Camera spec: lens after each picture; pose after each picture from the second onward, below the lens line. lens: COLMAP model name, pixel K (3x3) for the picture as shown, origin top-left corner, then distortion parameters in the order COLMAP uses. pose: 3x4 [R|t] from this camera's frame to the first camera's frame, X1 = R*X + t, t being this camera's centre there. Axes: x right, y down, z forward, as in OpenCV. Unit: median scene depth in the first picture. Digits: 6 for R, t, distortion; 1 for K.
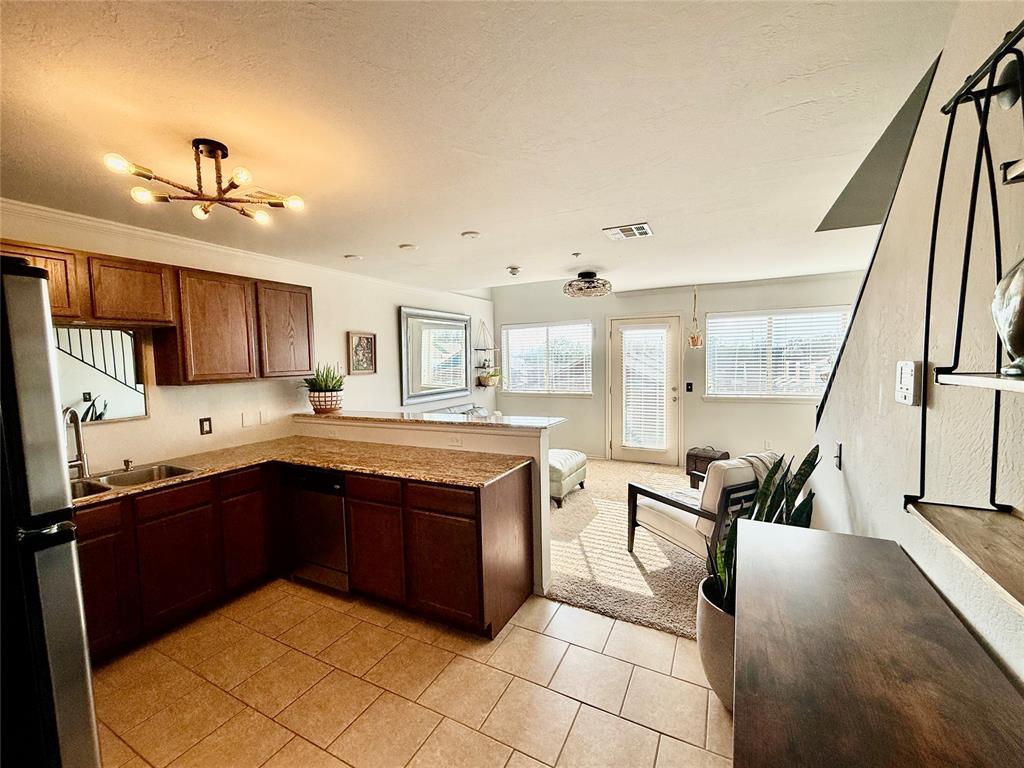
lens RADIAL K [[404.5, 0, 518.5], [0, 404.5, 385.2], [0, 0, 1]] dist [0.000078, 0.000046]
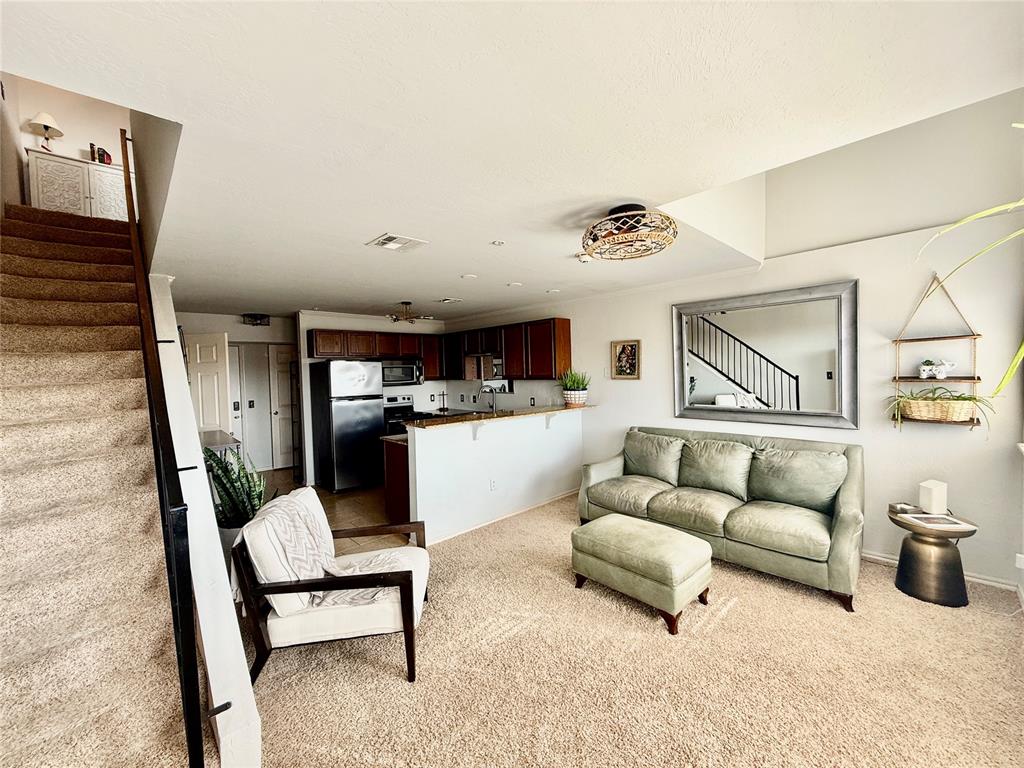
lens RADIAL K [[438.4, 0, 509.2], [0, 438.4, 381.4], [0, 0, 1]] dist [0.000537, 0.000115]
pose [[-0.336737, 0.059047, -0.939746, 0.741506], [-0.024228, 0.997158, 0.071336, -0.087360], [0.941287, 0.046790, -0.334349, 0.983340]]
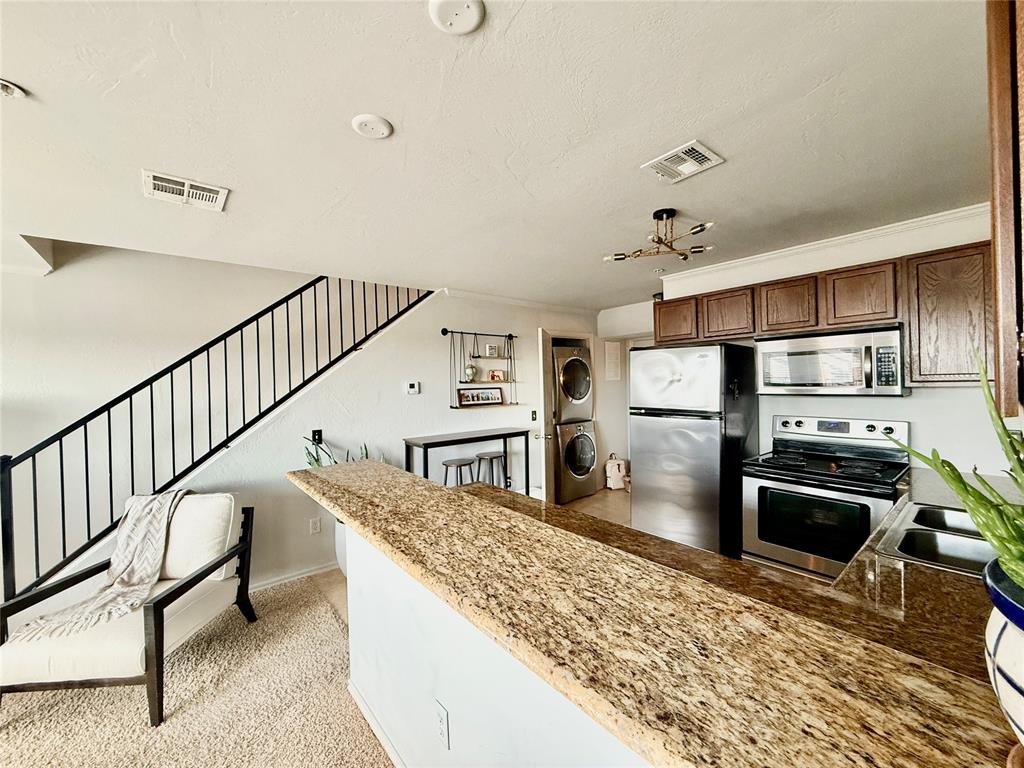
lens RADIAL K [[411.2, 0, 511.2], [0, 411.2, 384.1], [0, 0, 1]] dist [0.001186, 0.000288]
pose [[-0.922131, 0.041840, 0.384609, -0.293140], [0.068465, 0.996092, 0.055789, -0.043960], [-0.380772, 0.077777, -0.921392, 0.877562]]
